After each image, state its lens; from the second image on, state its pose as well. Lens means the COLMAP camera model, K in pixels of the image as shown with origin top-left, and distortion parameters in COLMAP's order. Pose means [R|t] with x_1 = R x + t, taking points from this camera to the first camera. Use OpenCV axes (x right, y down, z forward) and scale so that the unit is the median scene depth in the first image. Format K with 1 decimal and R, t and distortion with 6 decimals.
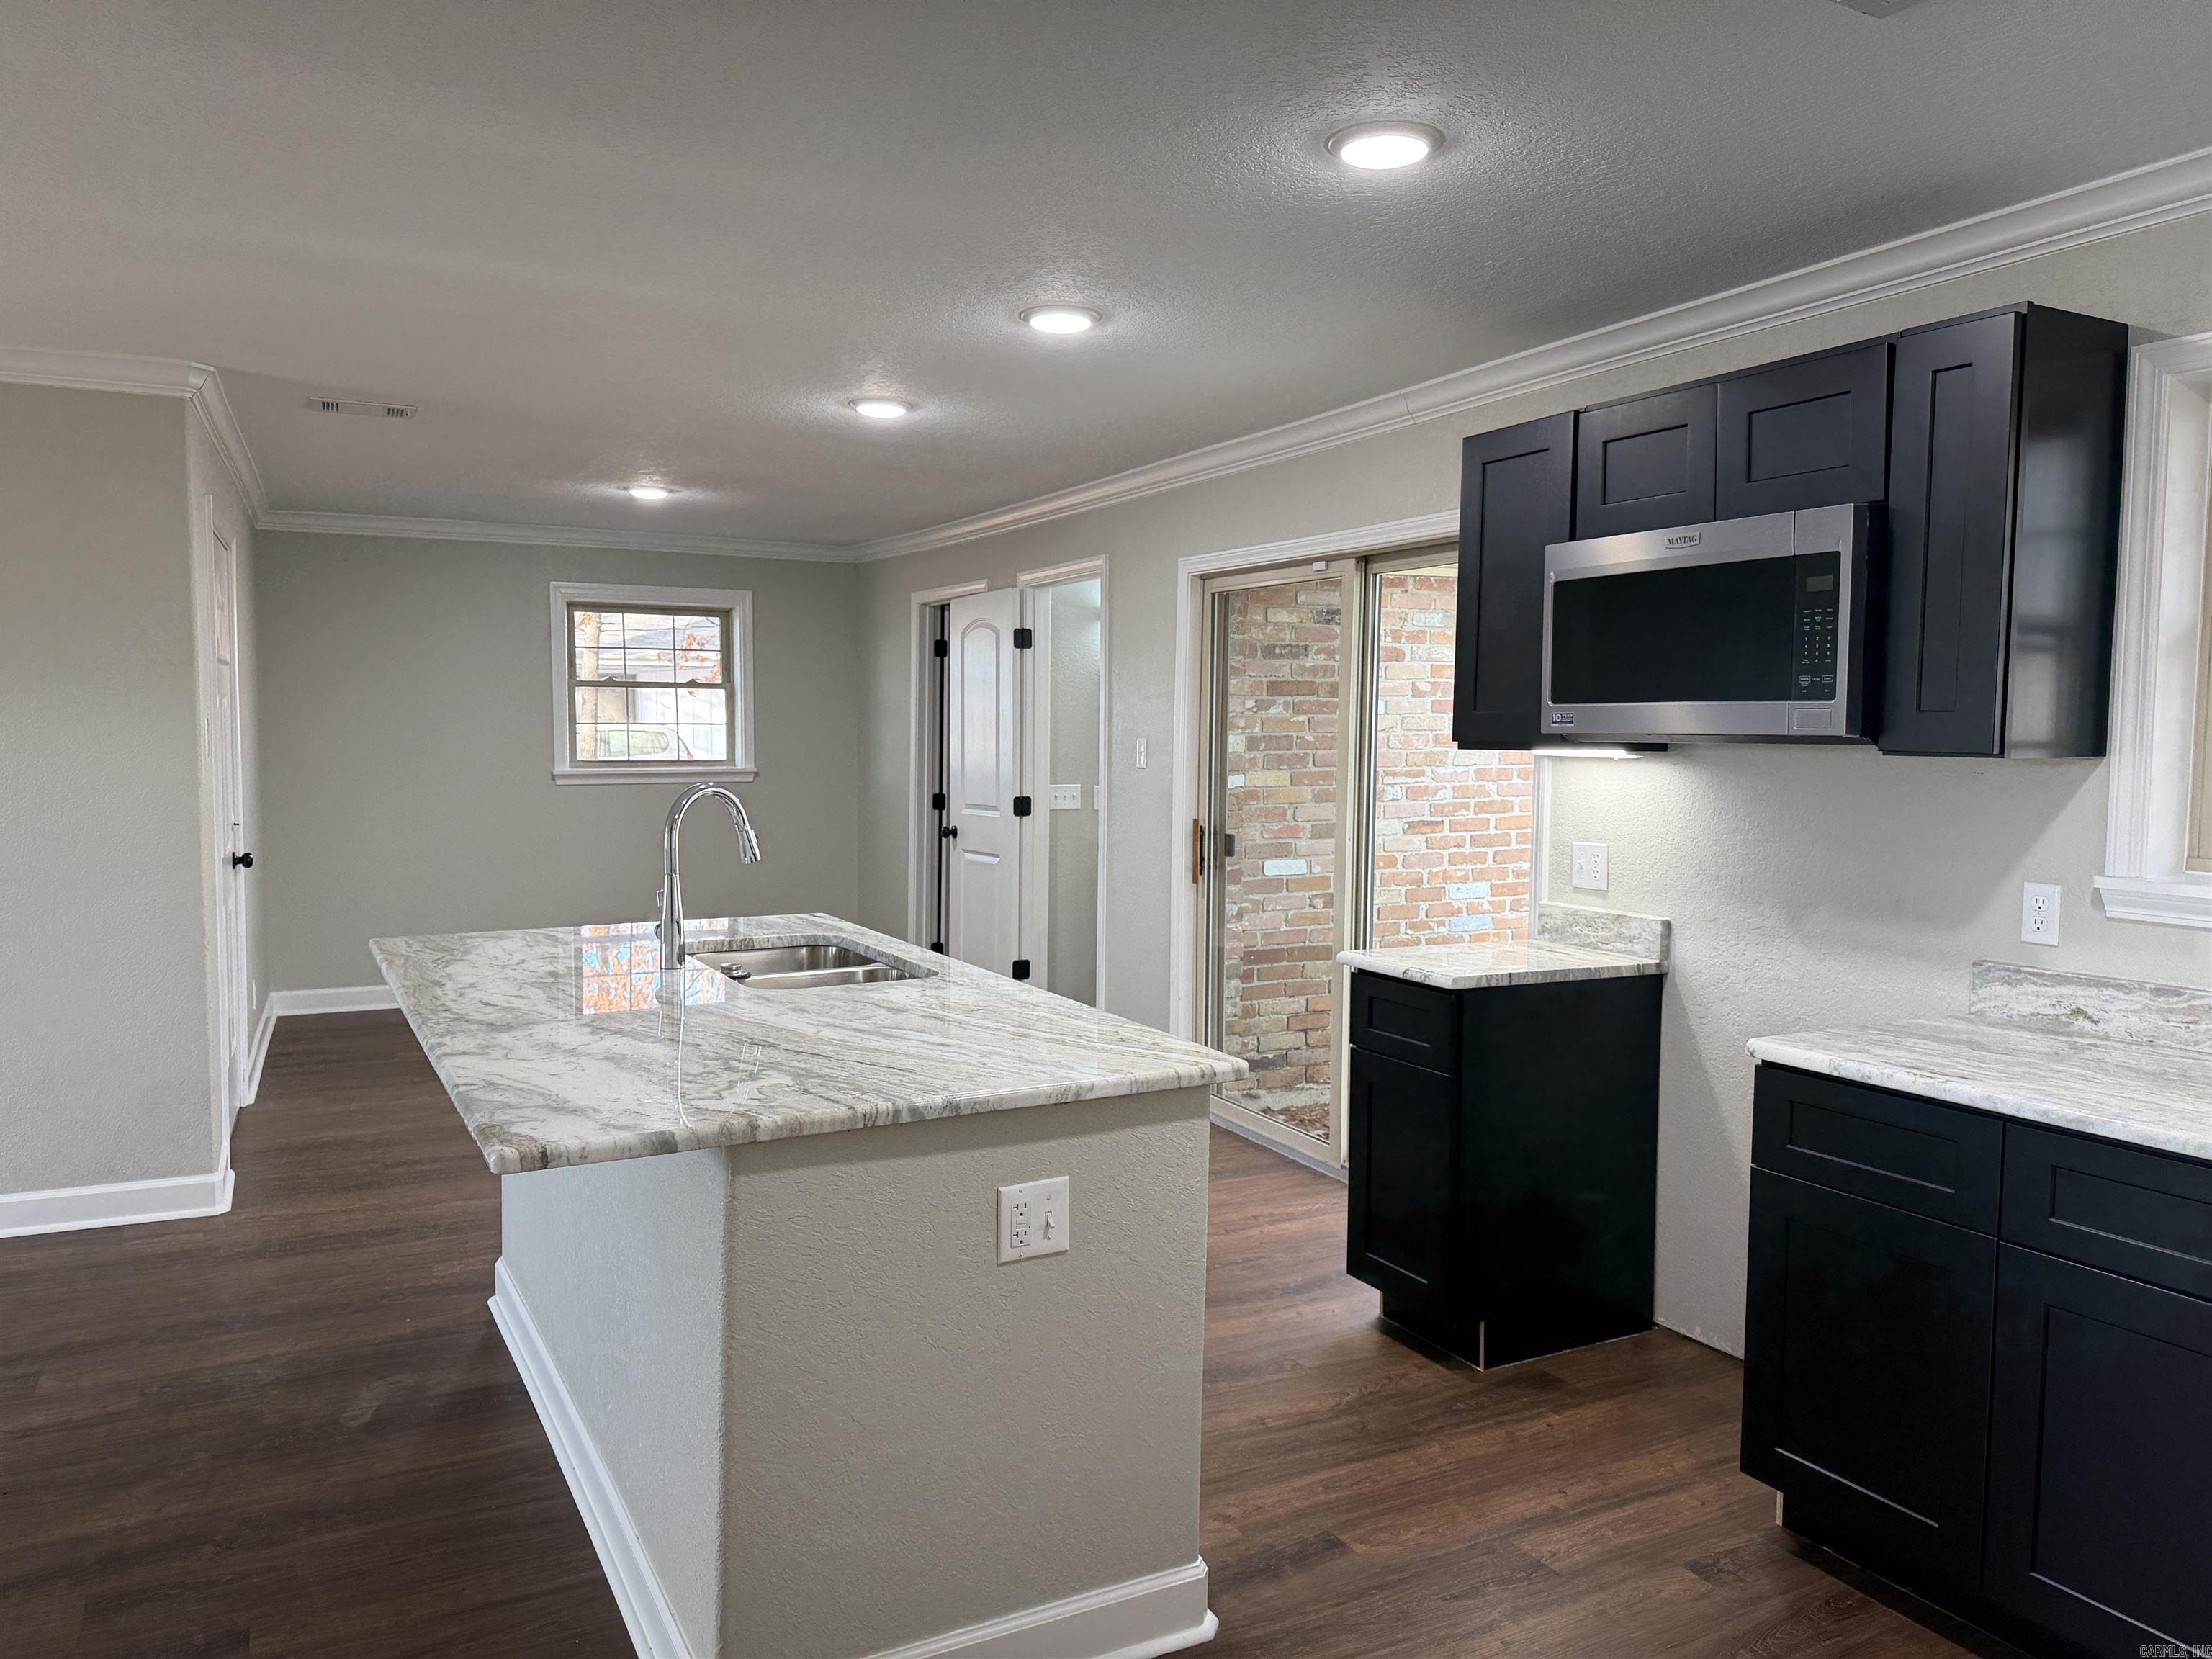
lens RADIAL K [[1556.2, 0, 1106.0], [0, 1556.2, 829.5], [0, 0, 1]] dist [0.114983, 0.000054]
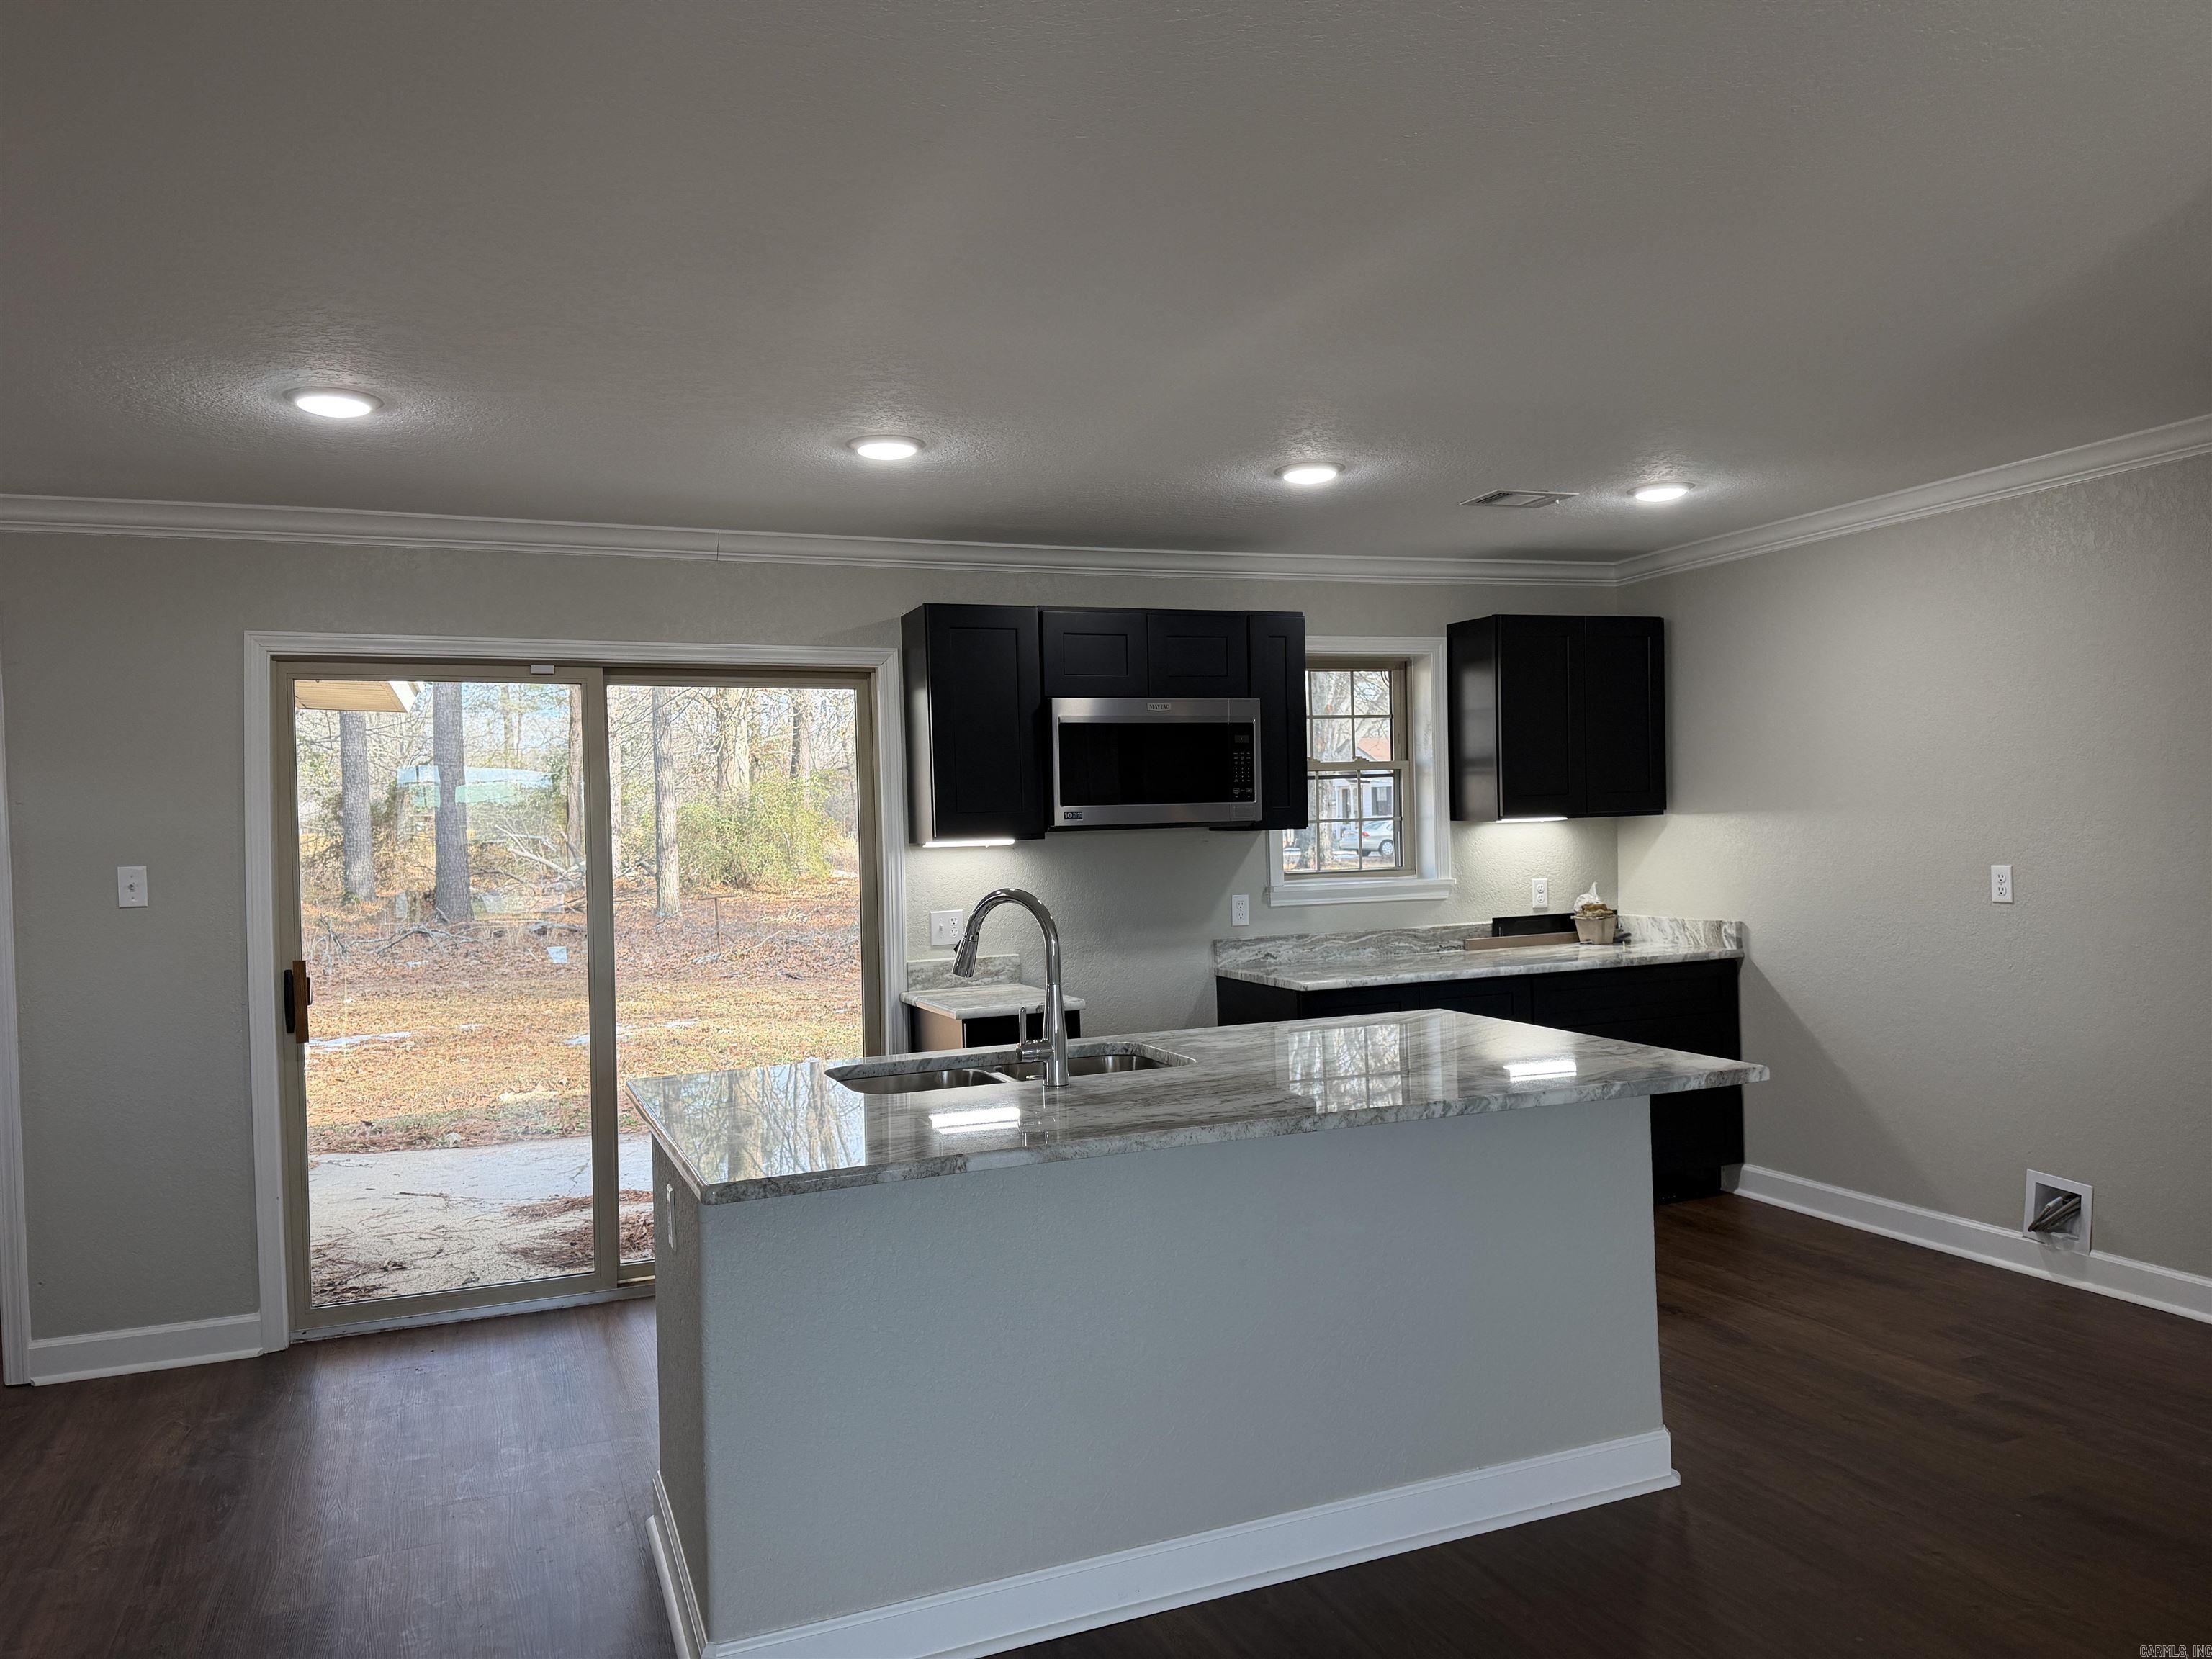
lens RADIAL K [[1556.2, 0, 1106.0], [0, 1556.2, 829.5], [0, 0, 1]] dist [0.114983, 0.000054]
pose [[0.119698, -0.024813, 0.992500, -1.322516], [0.093735, 0.995505, 0.013584, -0.086941], [-0.988375, 0.091406, 0.121486, 0.921891]]
